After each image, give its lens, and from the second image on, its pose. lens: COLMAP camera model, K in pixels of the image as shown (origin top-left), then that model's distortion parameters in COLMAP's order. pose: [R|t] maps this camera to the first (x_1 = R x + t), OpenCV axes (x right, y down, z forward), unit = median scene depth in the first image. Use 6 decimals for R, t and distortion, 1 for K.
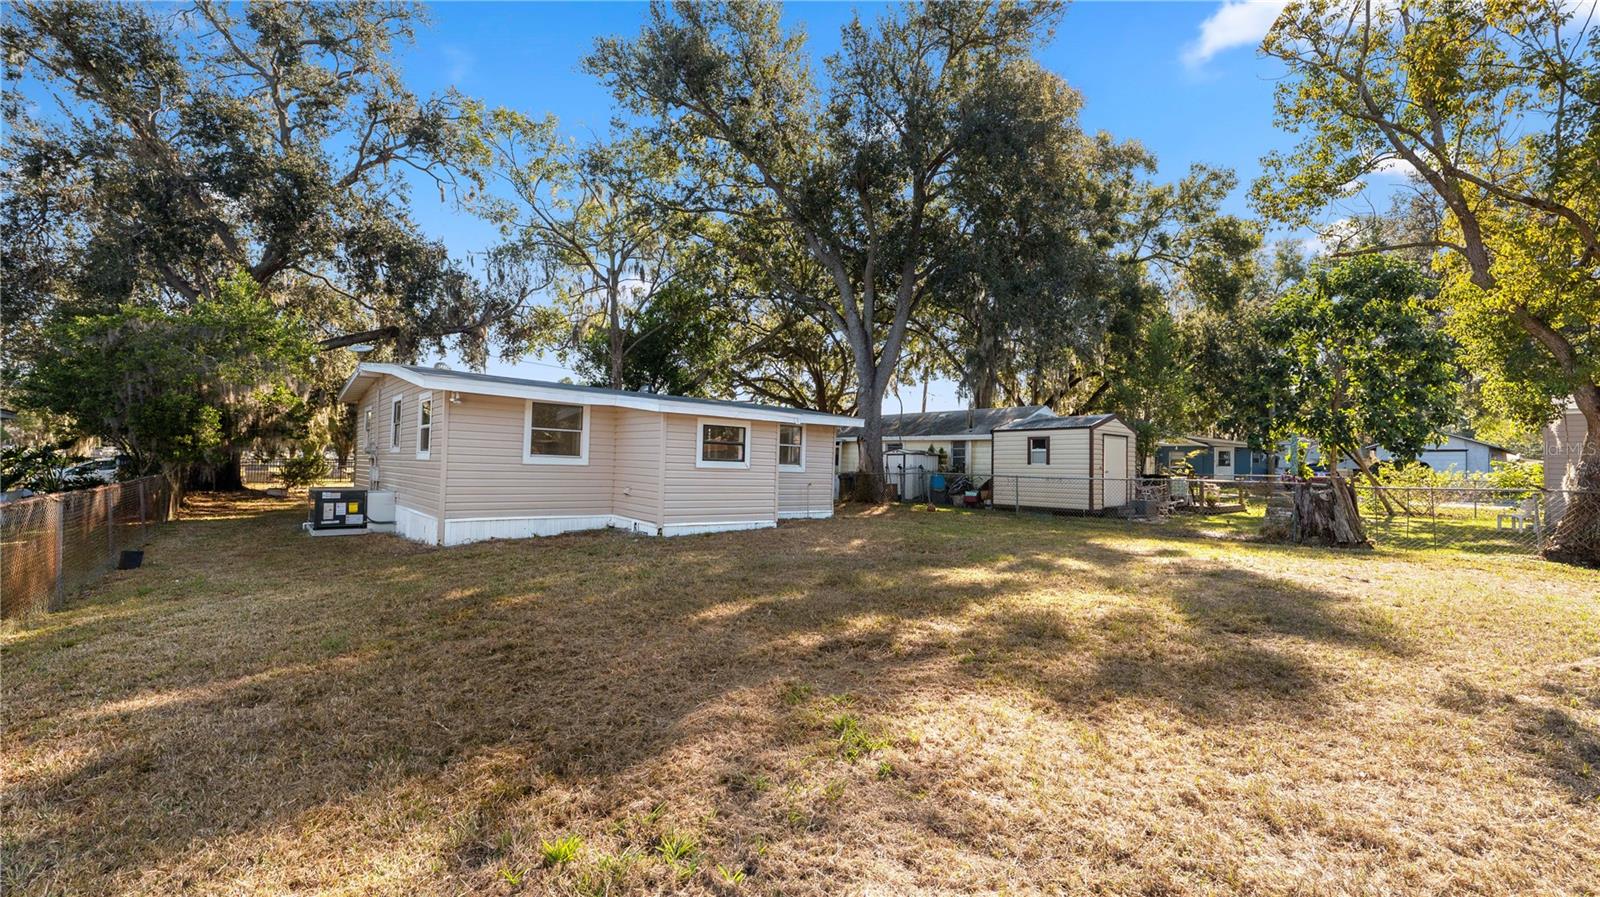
lens RADIAL K [[655.5, 0, 807.4], [0, 655.5, 445.8], [0, 0, 1]] dist [-0.011925, 0.001029]
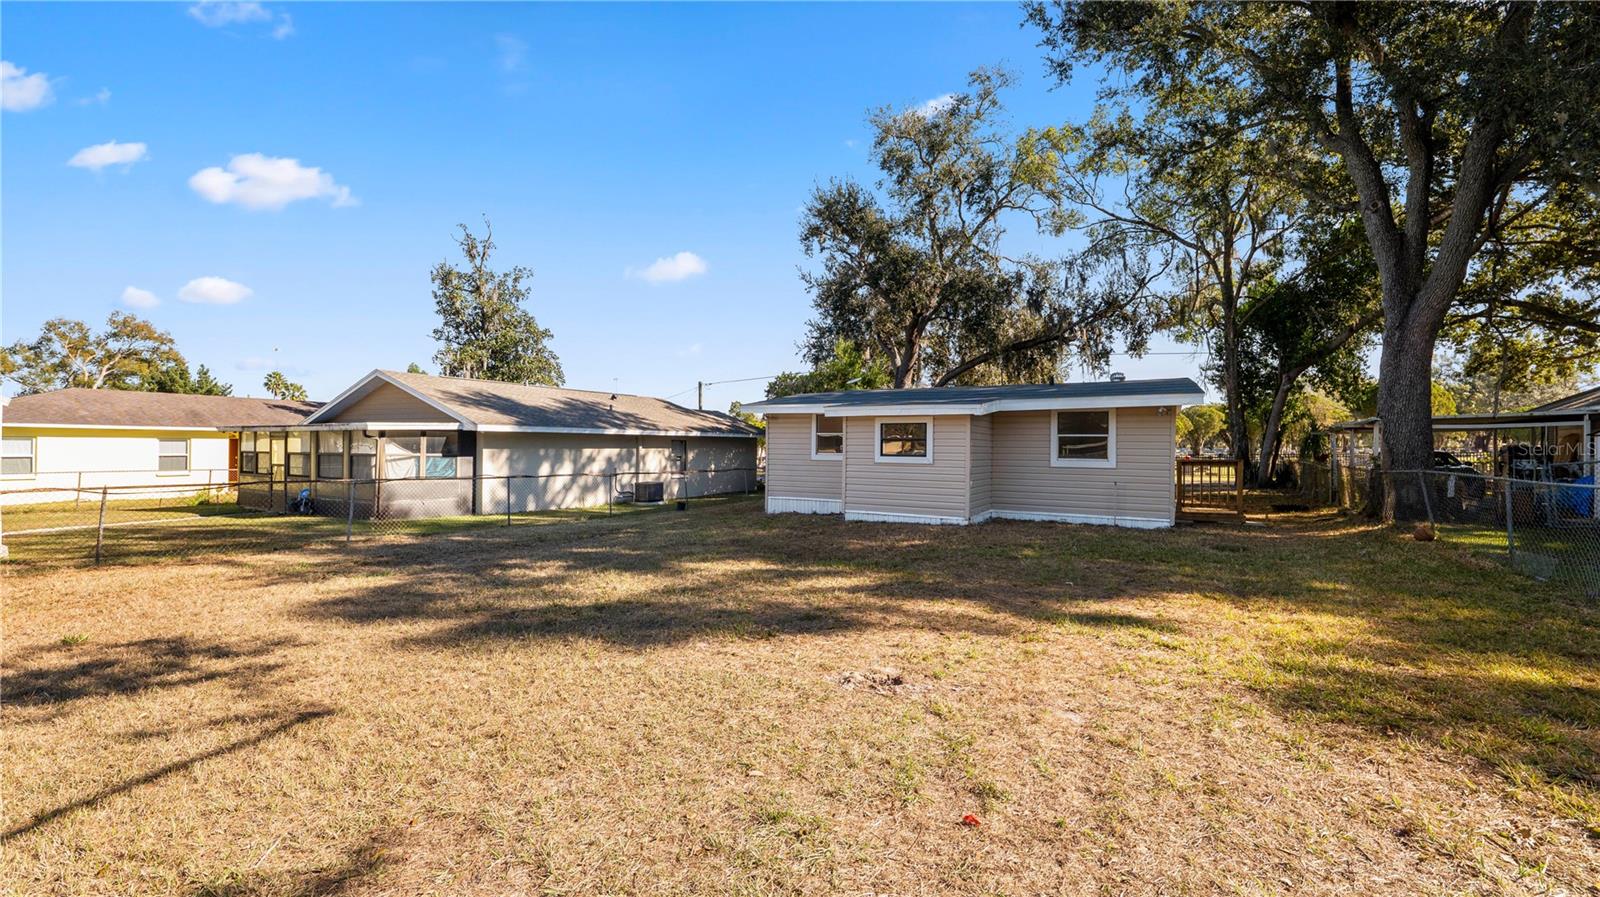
lens RADIAL K [[655.5, 0, 798.5], [0, 655.5, 446.2], [0, 0, 1]] dist [-0.011925, 0.001029]
pose [[0.339530, -0.023057, -0.940313, 0.525306], [0.031268, 0.999424, -0.013216, 0.010165], [0.940075, -0.024914, 0.340055, 0.311278]]
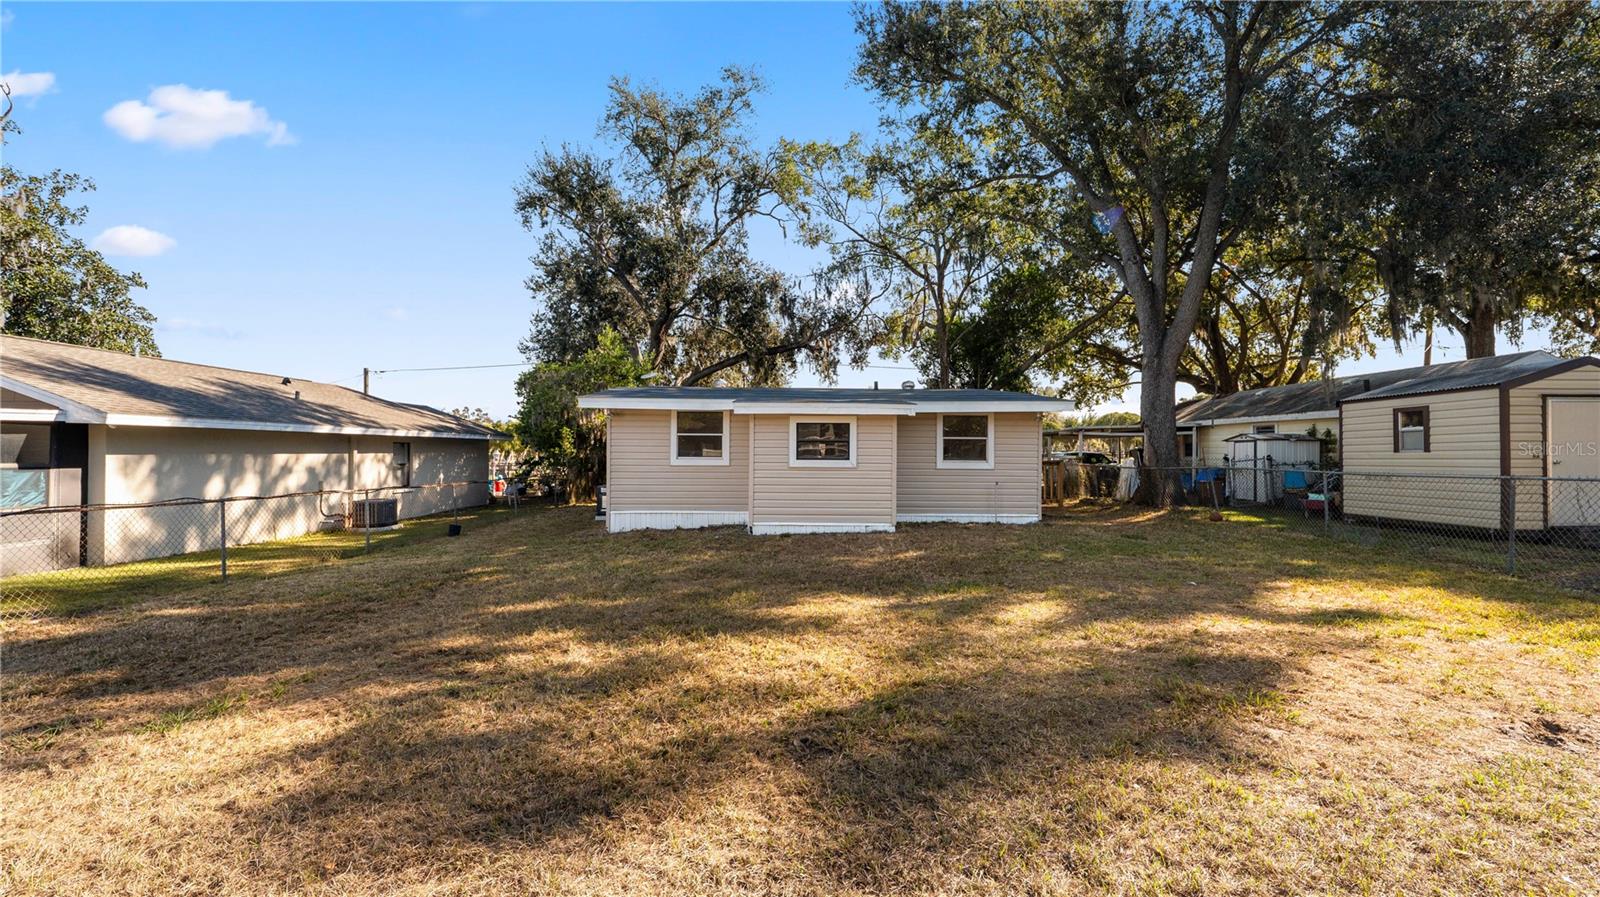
lens RADIAL K [[655.5, 0, 800.4], [0, 655.5, 453.1], [0, 0, 1]] dist [-0.011925, 0.001029]
pose [[0.768219, -0.022579, -0.639789, 0.297923], [0.036589, 0.999293, 0.008667, 0.002612], [0.639141, -0.030068, 0.768501, 0.155864]]
